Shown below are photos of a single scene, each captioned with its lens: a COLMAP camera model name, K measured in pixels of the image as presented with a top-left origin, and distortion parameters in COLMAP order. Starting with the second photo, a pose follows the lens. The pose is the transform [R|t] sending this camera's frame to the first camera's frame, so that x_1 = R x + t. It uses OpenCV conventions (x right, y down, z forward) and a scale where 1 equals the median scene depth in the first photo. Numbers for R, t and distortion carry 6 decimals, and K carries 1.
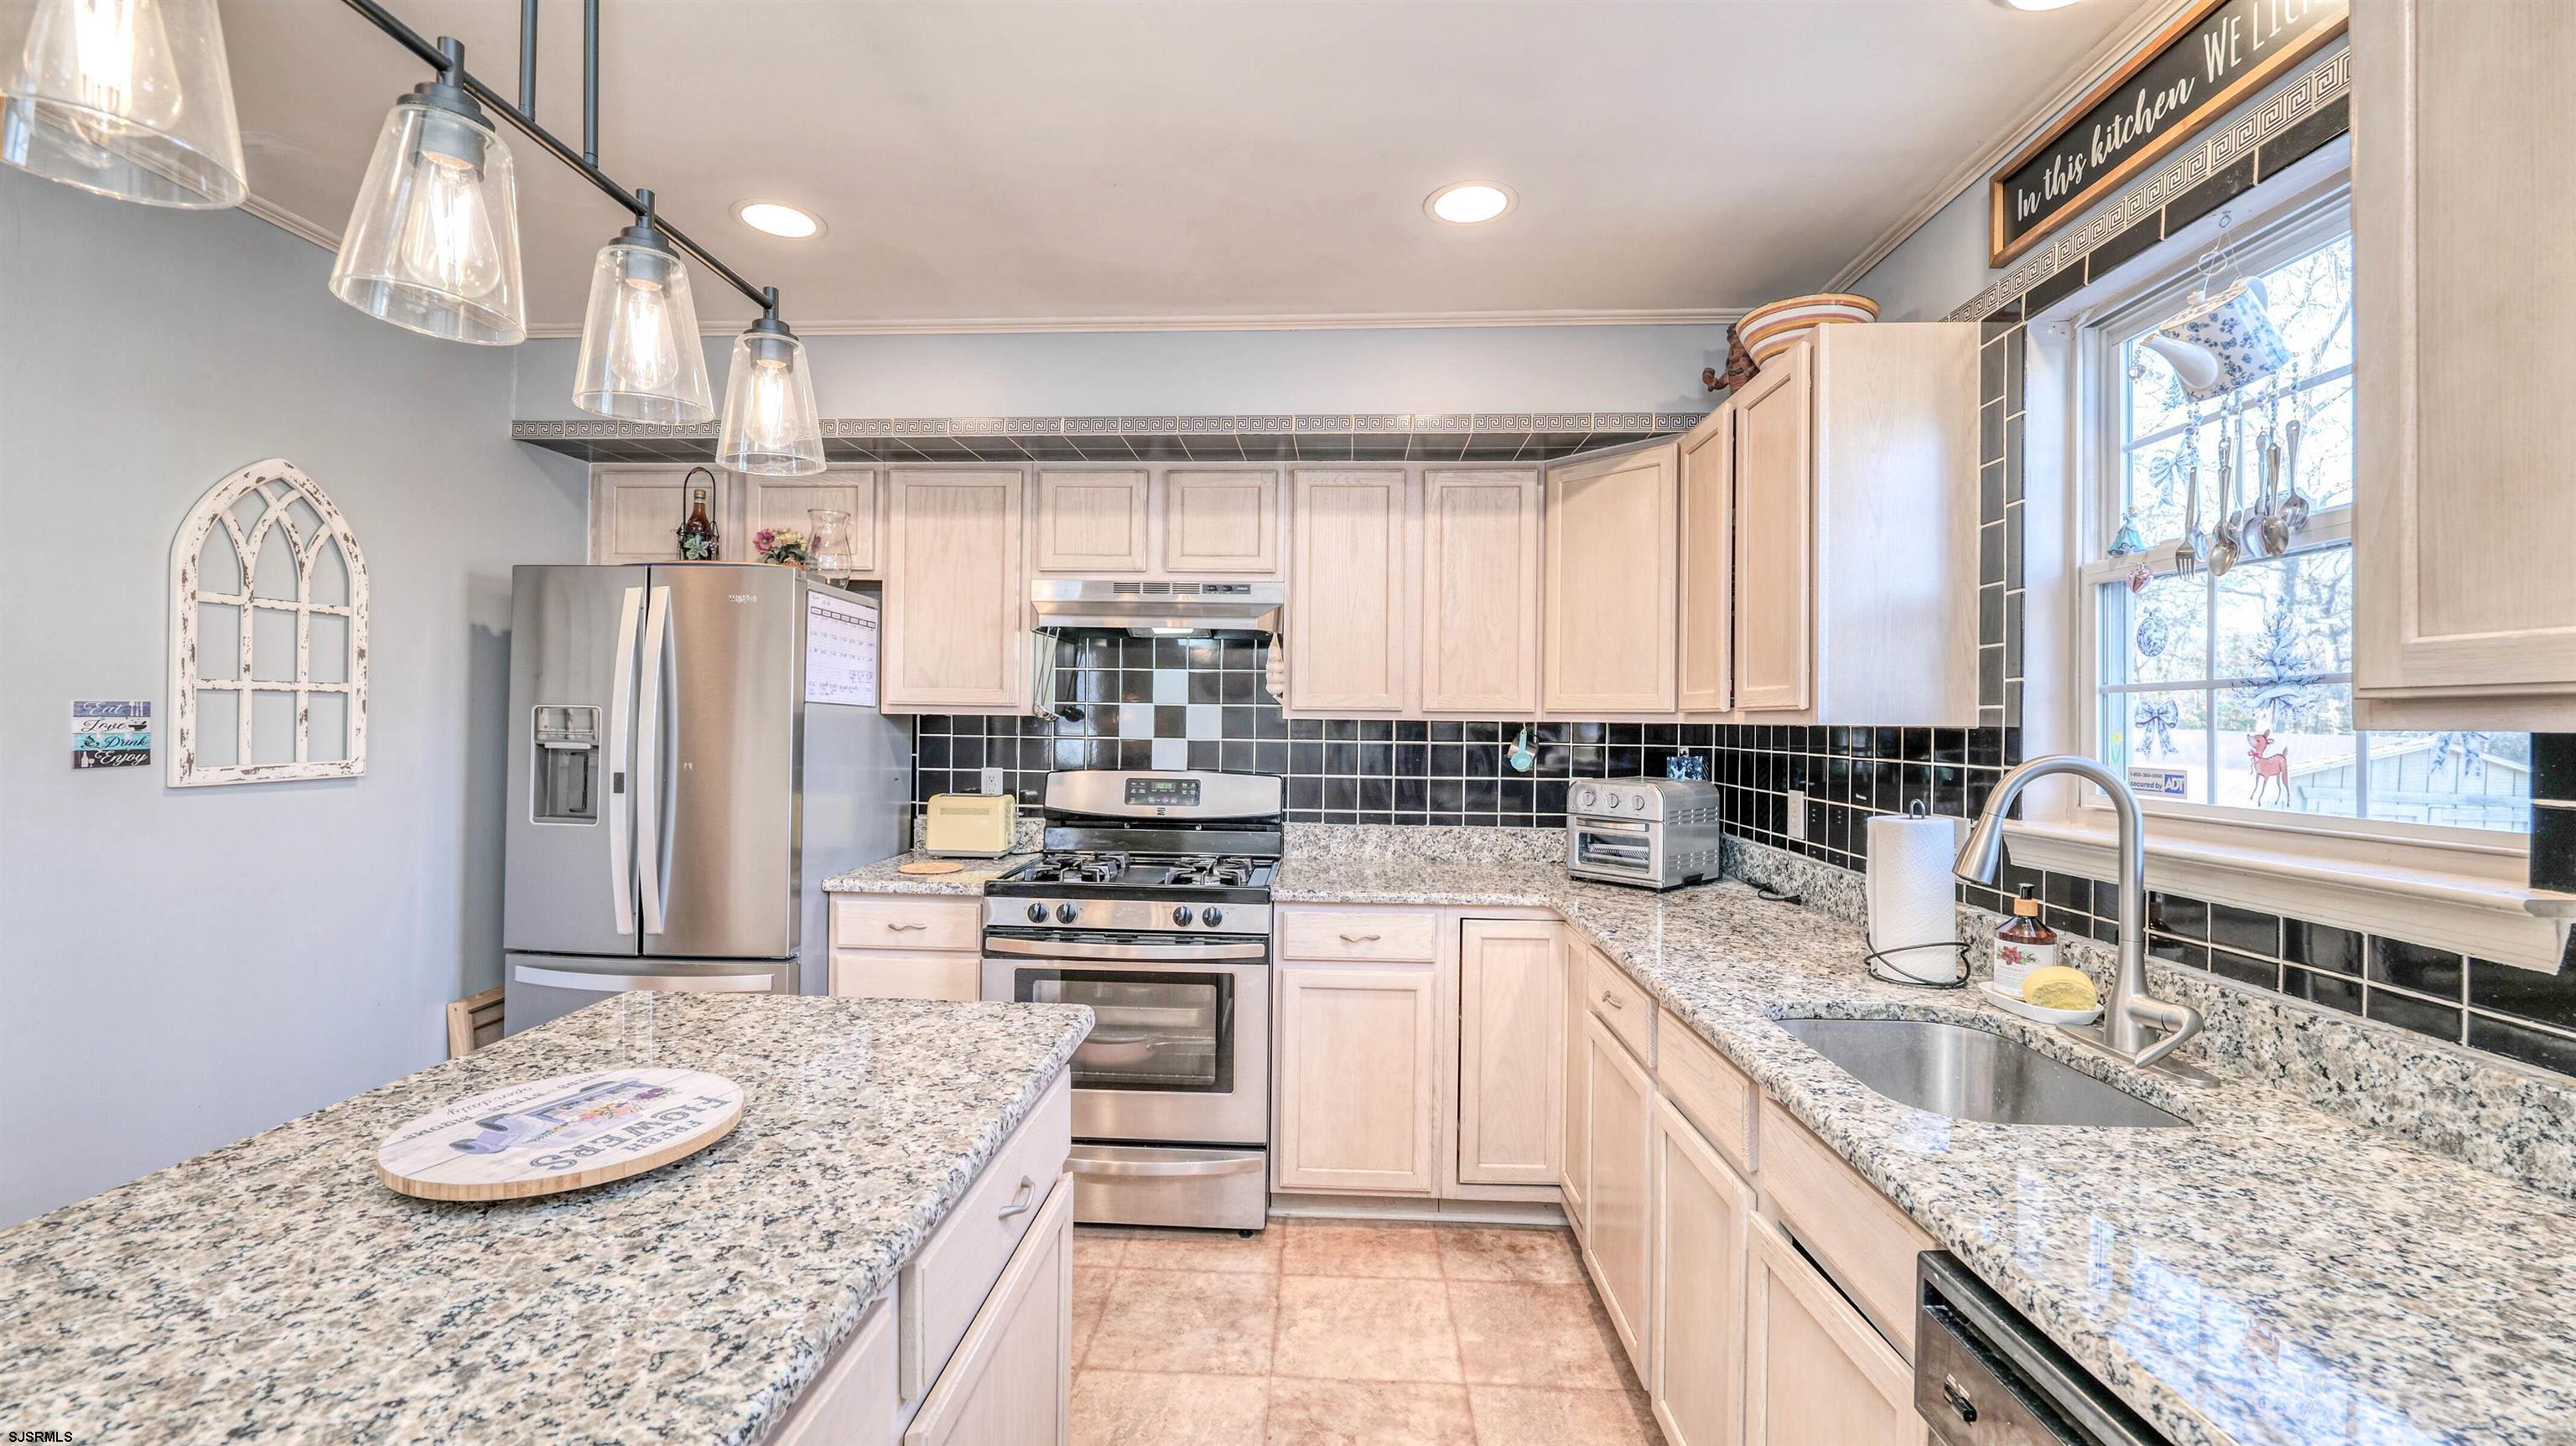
lens RADIAL K [[1045.1, 0, 1275.1], [0, 1045.1, 716.7], [0, 0, 1]] dist [-0.013150, 0.000637]
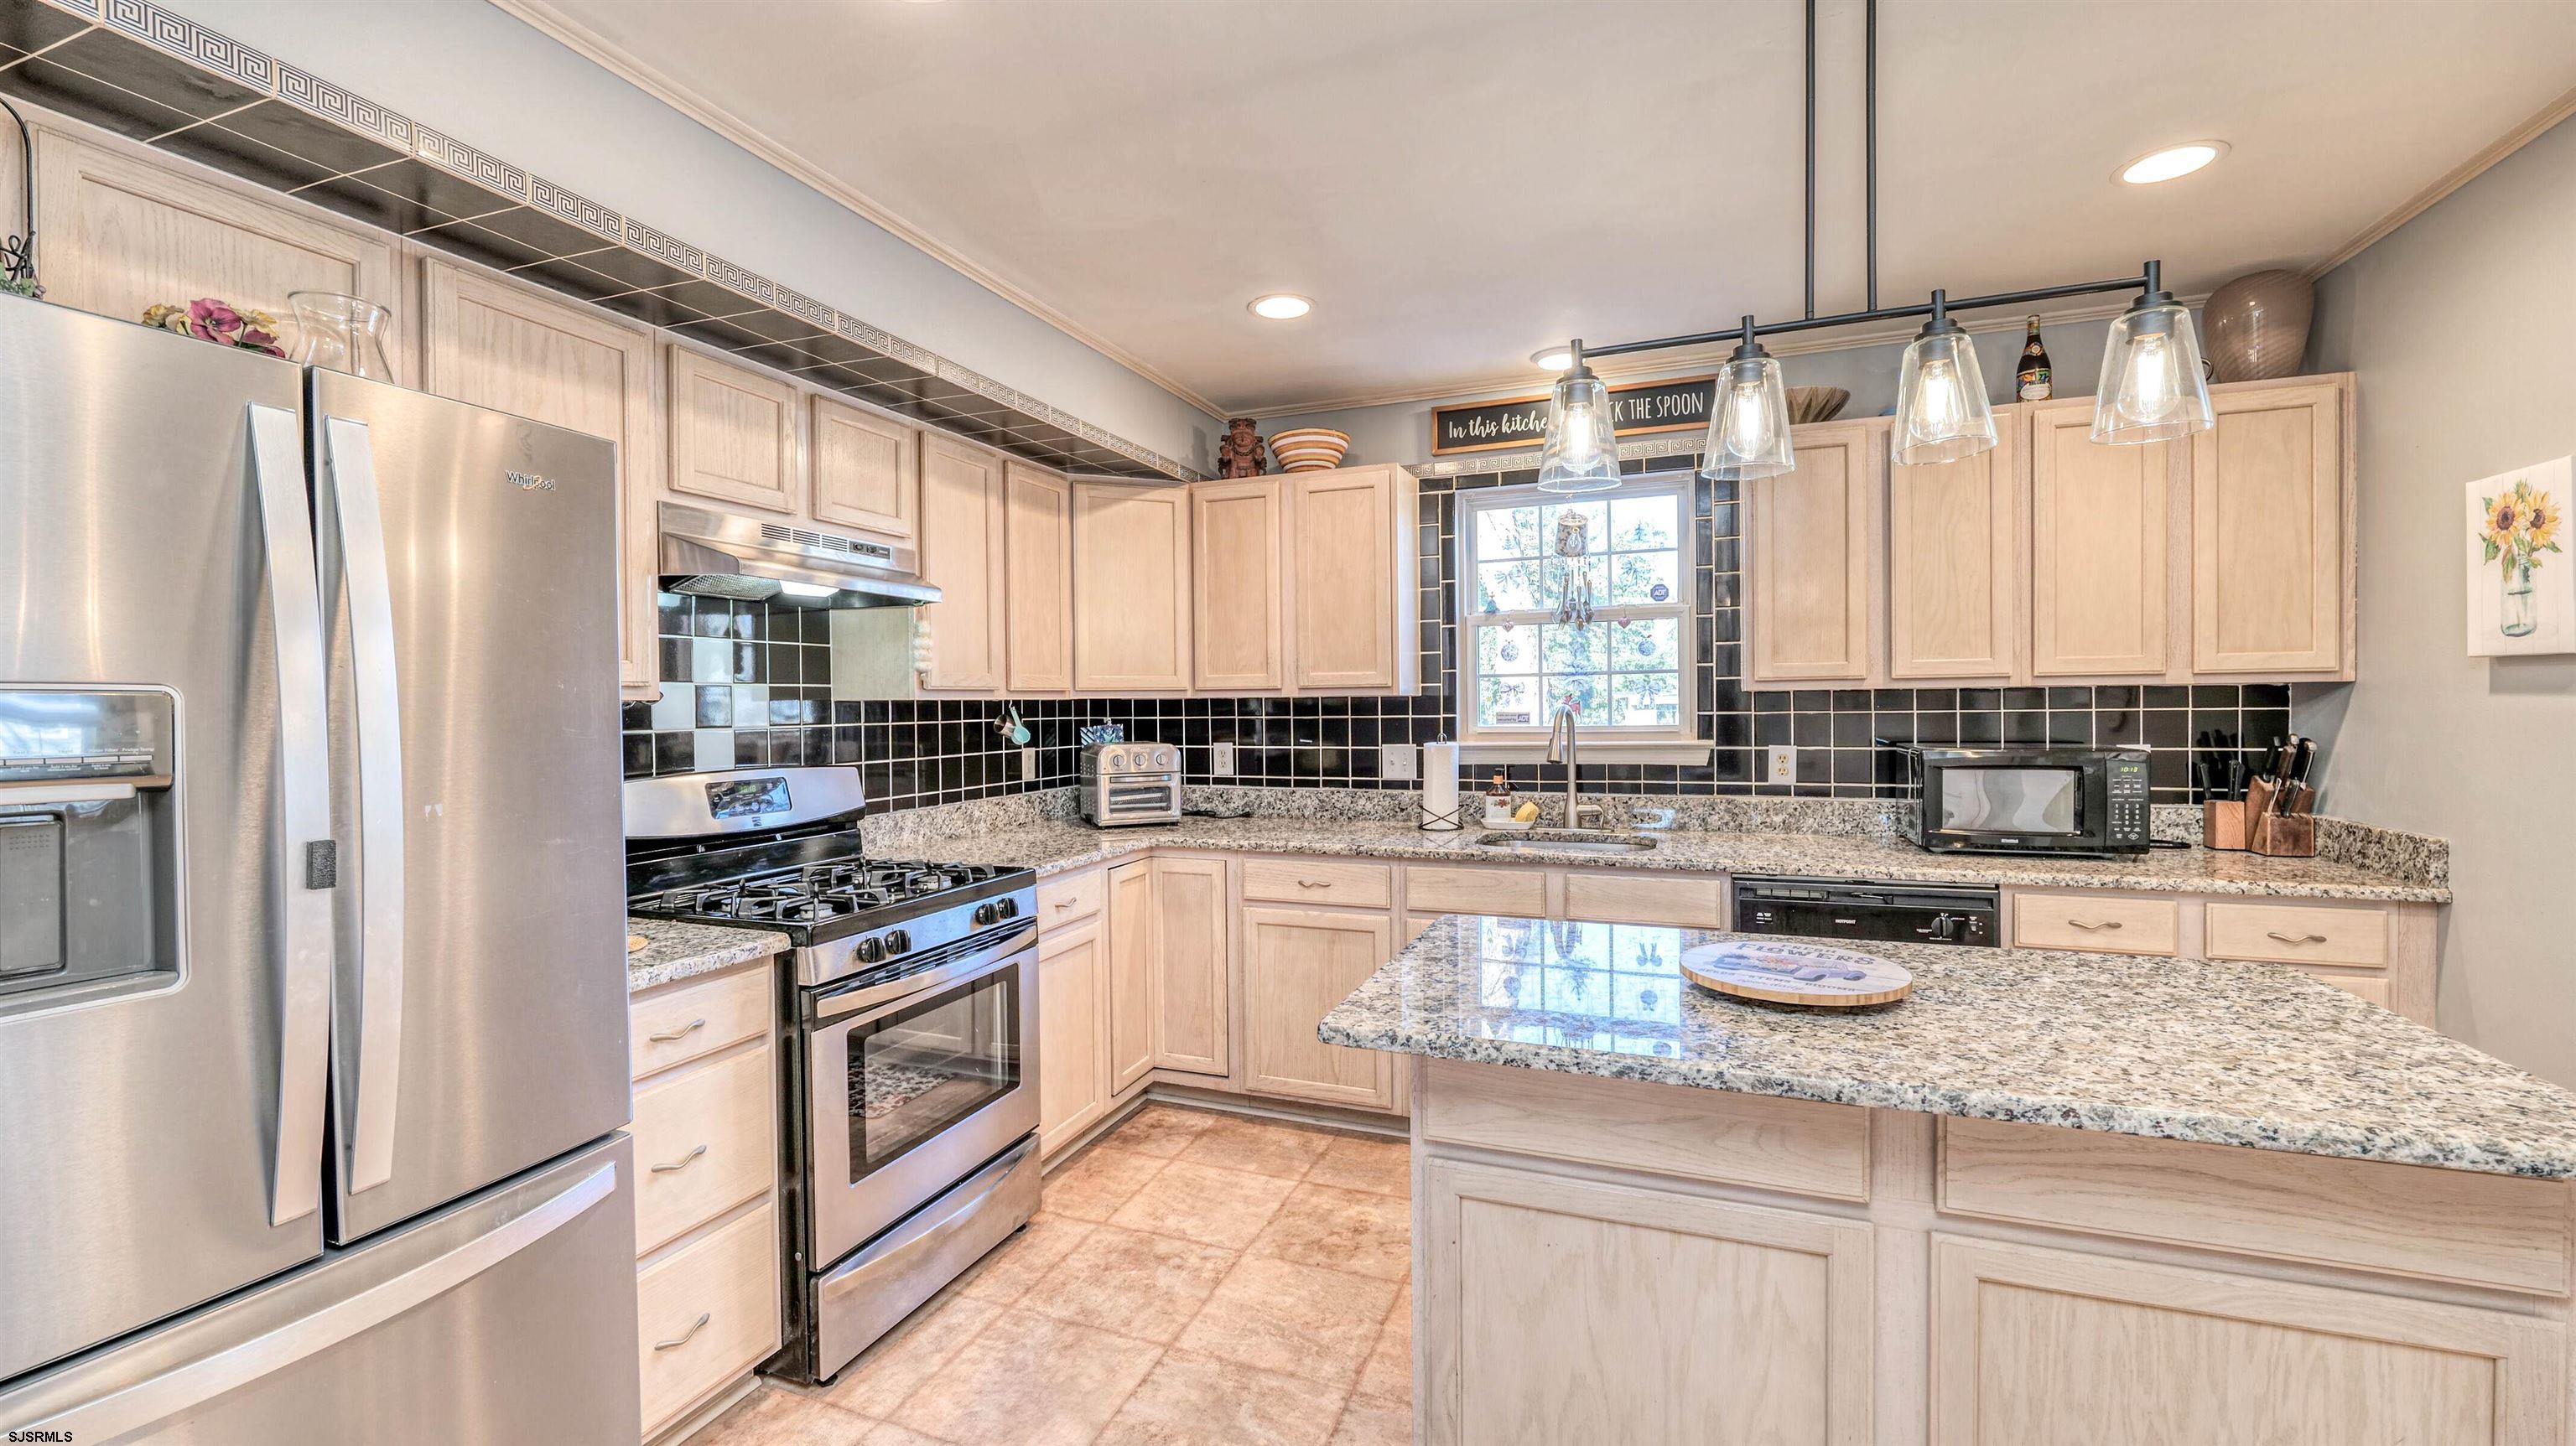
lens RADIAL K [[1045.1, 0, 1275.1], [0, 1045.1, 716.7], [0, 0, 1]] dist [-0.013150, 0.000637]
pose [[0.314843, -0.029503, 0.948685, -0.866610], [0.012914, 0.999557, 0.026800, -0.003997], [-0.949056, 0.003814, 0.315084, 0.466057]]
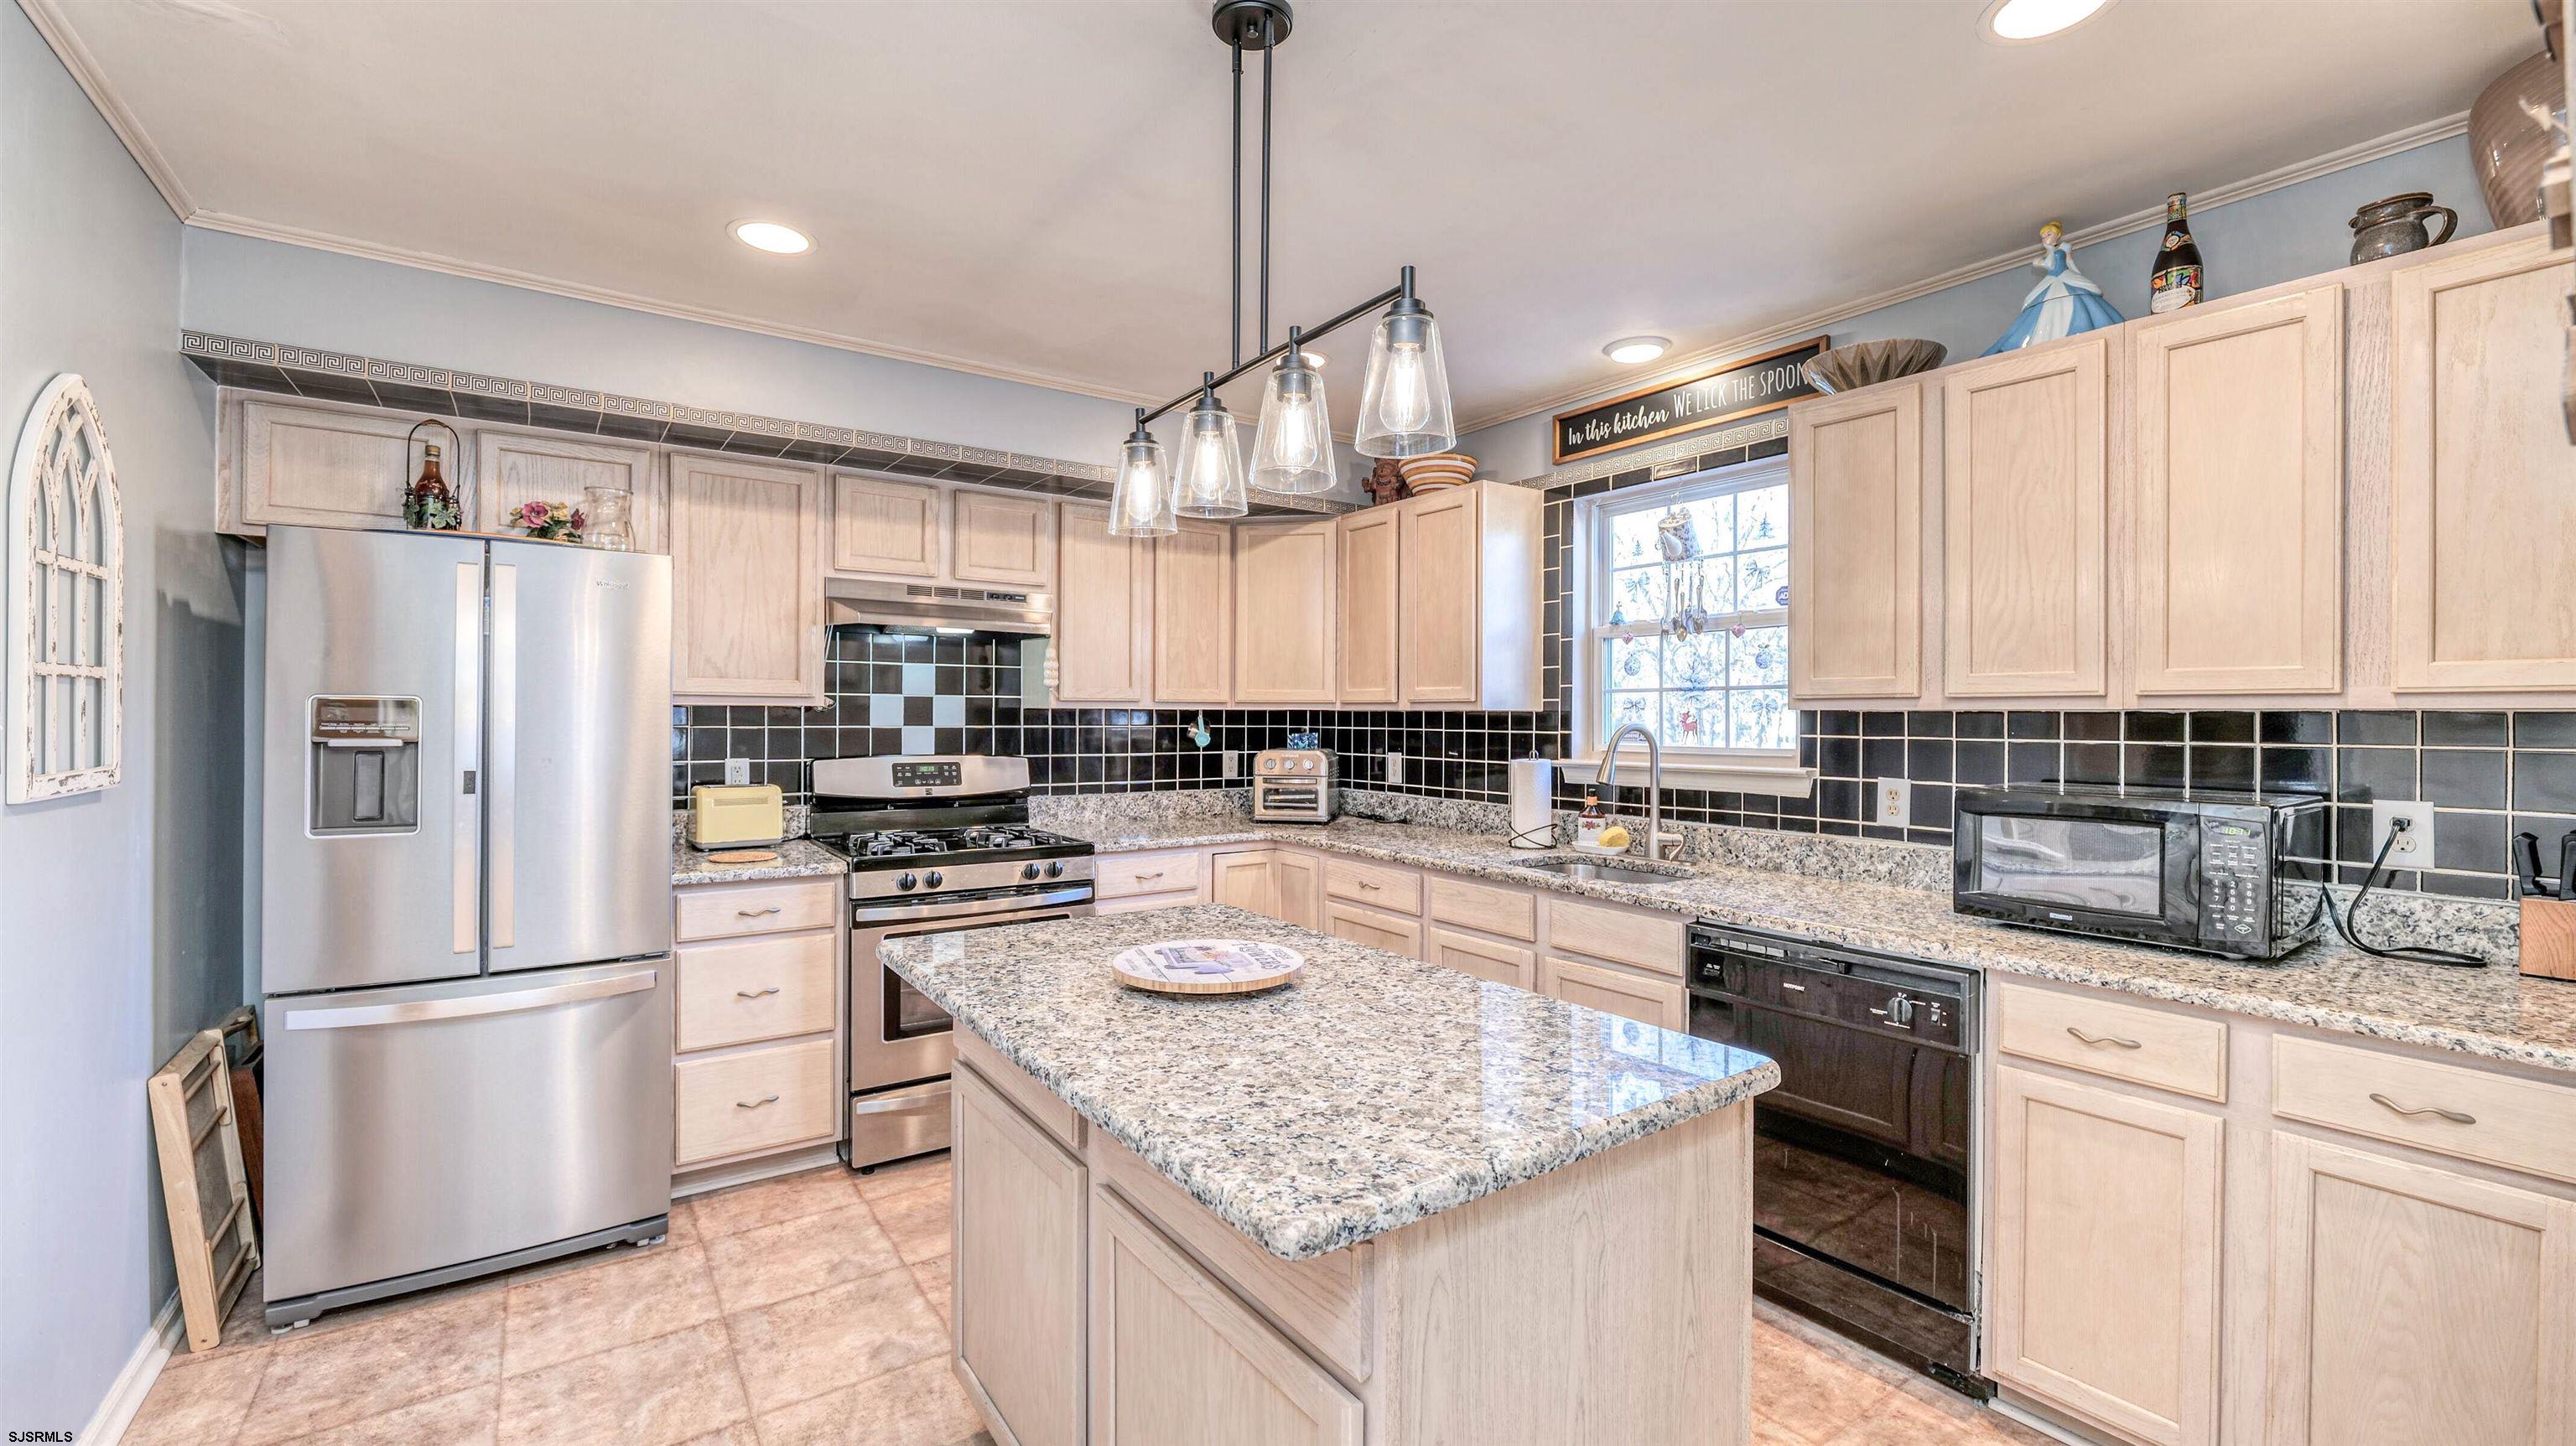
lens RADIAL K [[1045.1, 0, 1275.1], [0, 1045.1, 716.7], [0, 0, 1]] dist [-0.013150, 0.000637]
pose [[0.788863, -0.009233, 0.614500, -0.600908], [0.002528, 0.999927, 0.011779, -0.001781], [-0.614564, -0.007738, 0.788829, -0.124383]]
